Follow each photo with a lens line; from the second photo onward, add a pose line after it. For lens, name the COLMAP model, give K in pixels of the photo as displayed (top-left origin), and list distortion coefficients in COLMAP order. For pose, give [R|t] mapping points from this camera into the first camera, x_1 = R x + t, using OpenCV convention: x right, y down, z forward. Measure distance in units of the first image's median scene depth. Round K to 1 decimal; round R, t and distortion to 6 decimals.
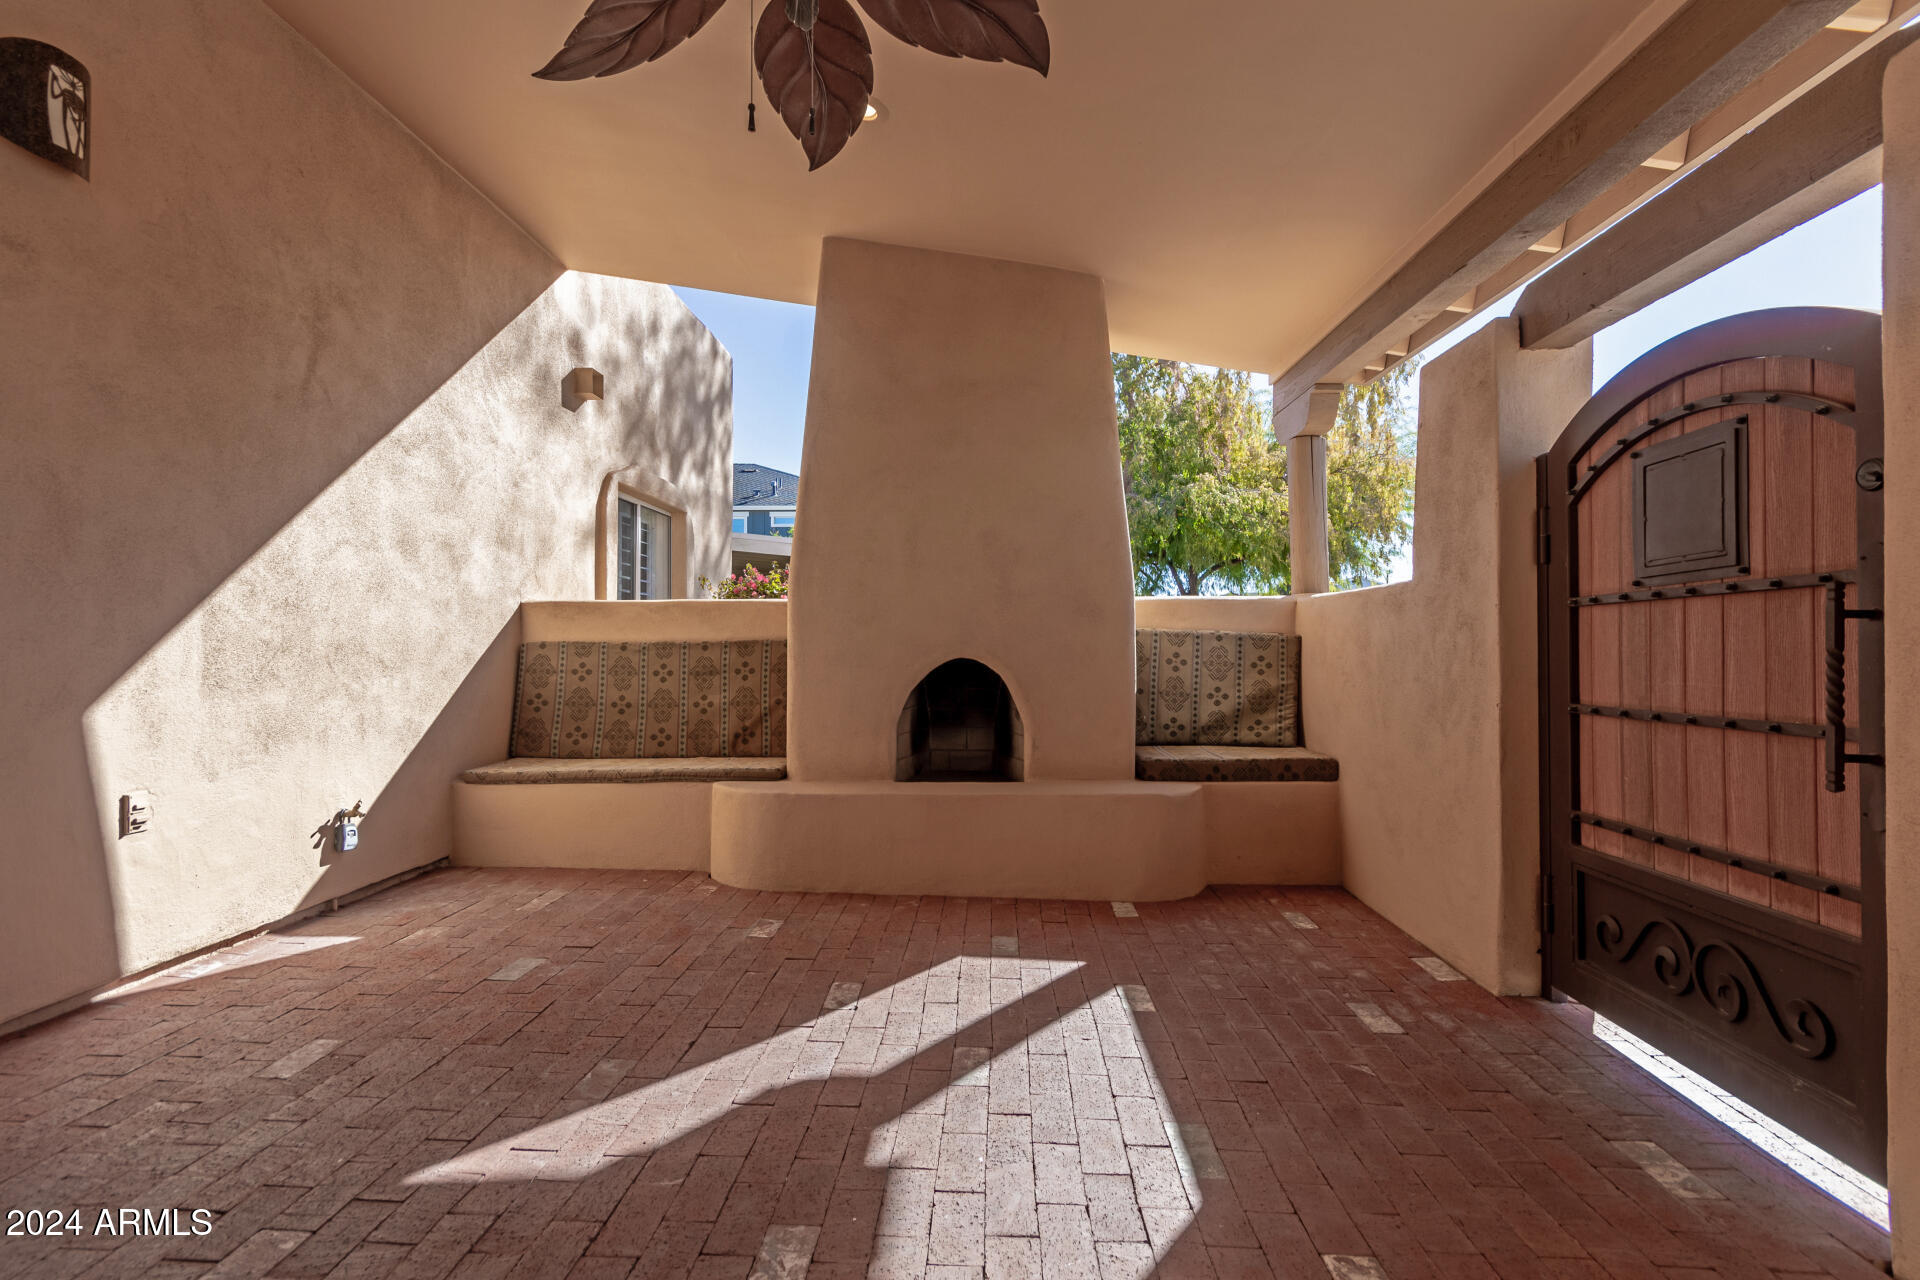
lens RADIAL K [[887.1, 0, 959.5], [0, 887.1, 640.5], [0, 0, 1]] dist [0.002993, -0.000113]
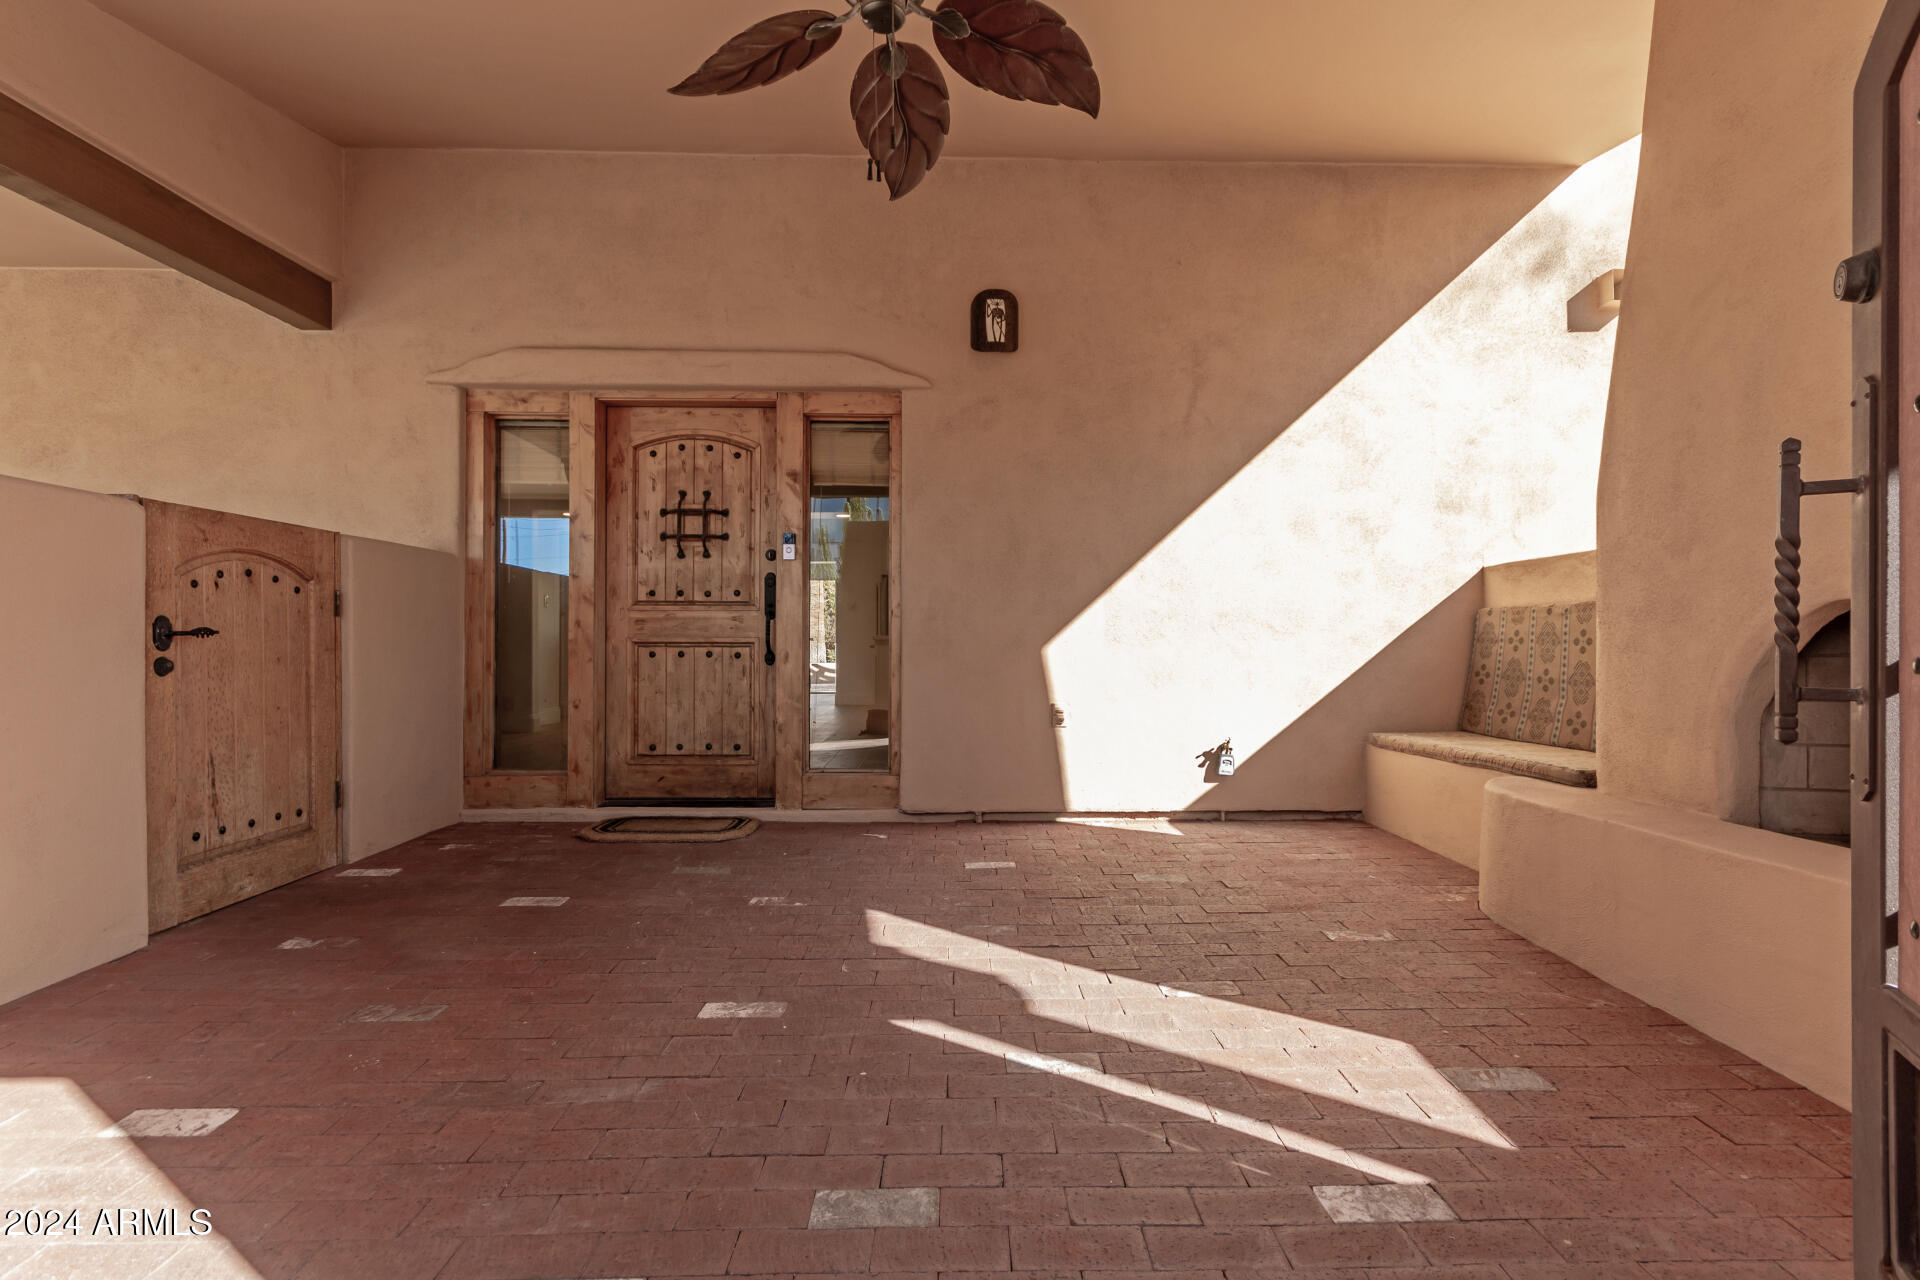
lens RADIAL K [[890.1, 0, 974.2], [0, 890.1, 648.3], [0, 0, 1]] dist [0.000494, -0.000280]
pose [[0.072758, 0.002787, -0.997346, 0.567903], [0.007582, 0.999966, 0.003348, 0.050268], [0.997321, -0.007805, 0.072734, 0.570241]]
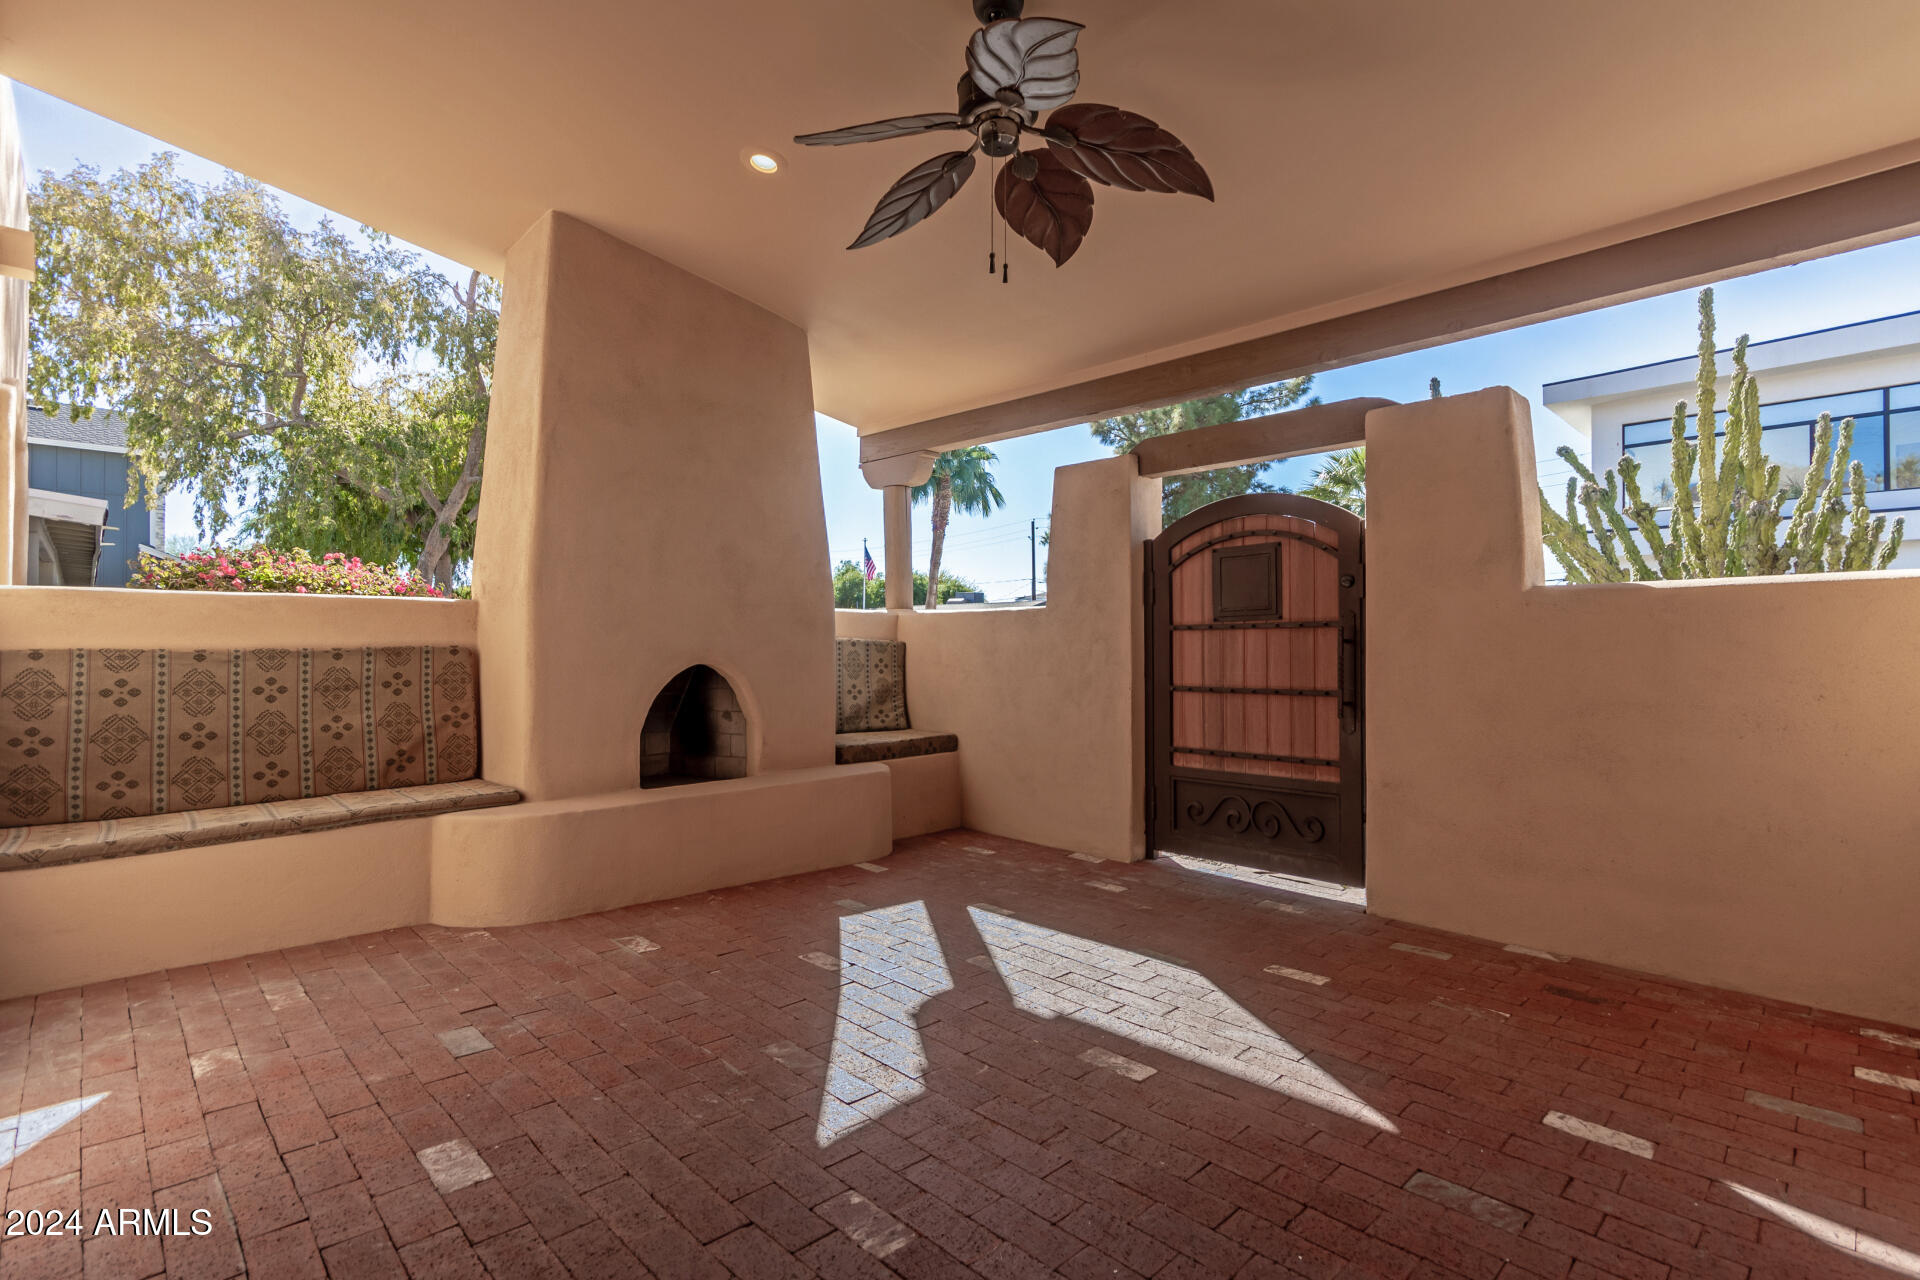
lens RADIAL K [[903.3, 0, 960.0], [0, 903.3, 640.0], [0, 0, 1]] dist [0.001763, 0.000058]
pose [[0.688819, 0.003189, 0.724926, -0.680414], [-0.005220, 0.999986, 0.000561, -0.013411], [-0.724915, -0.004171, 0.688826, 0.054879]]
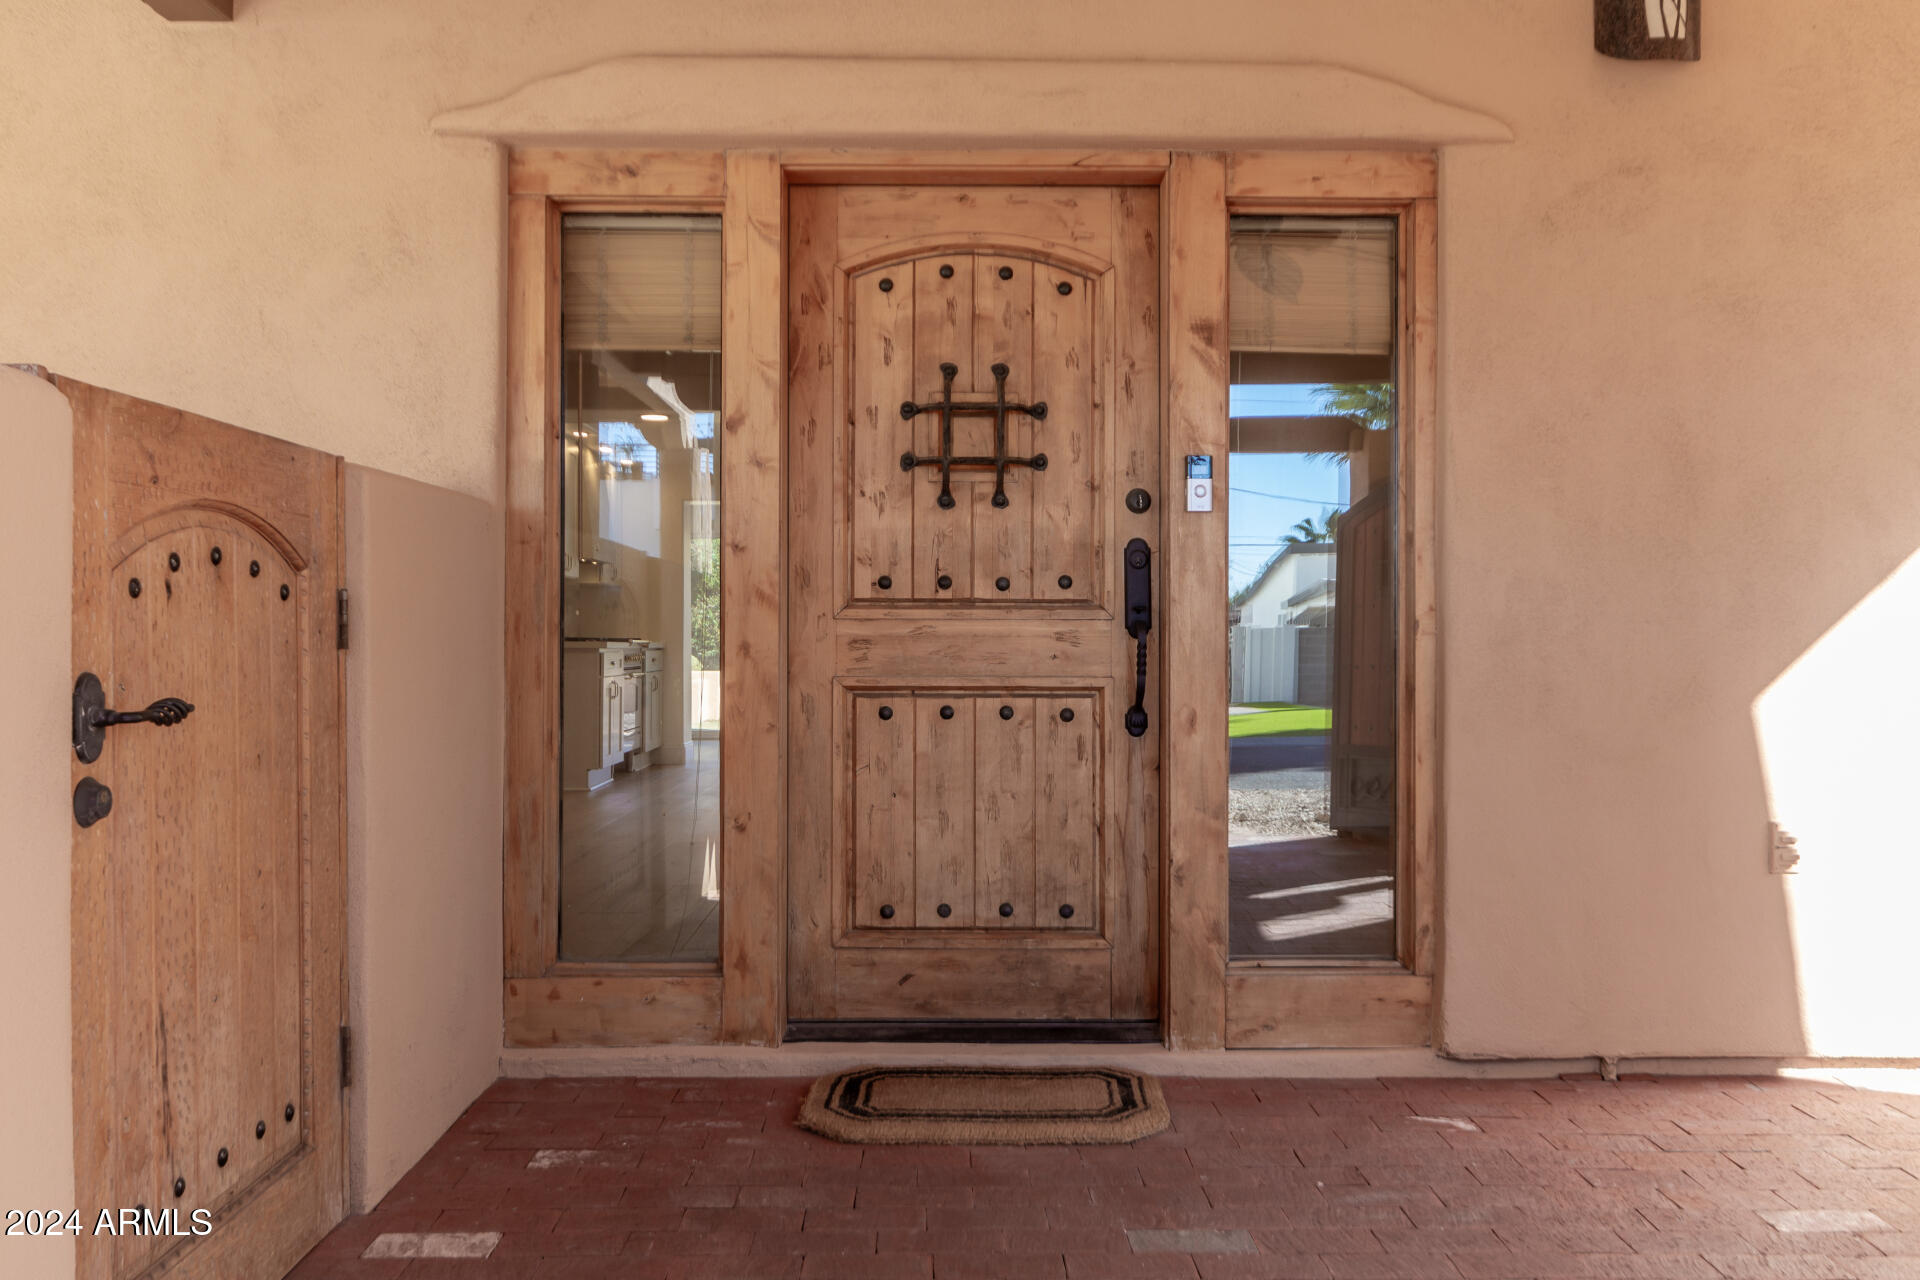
lens RADIAL K [[1514.9, 0, 960.0], [0, 1514.9, 640.0], [0, 0, 1]] dist [-0.005797, 0.000144]
pose [[0.061697, 0.001109, -0.998094, 0.264936], [0.008013, 0.999967, 0.001607, 0.007072], [0.998063, -0.008097, 0.061687, 0.169119]]
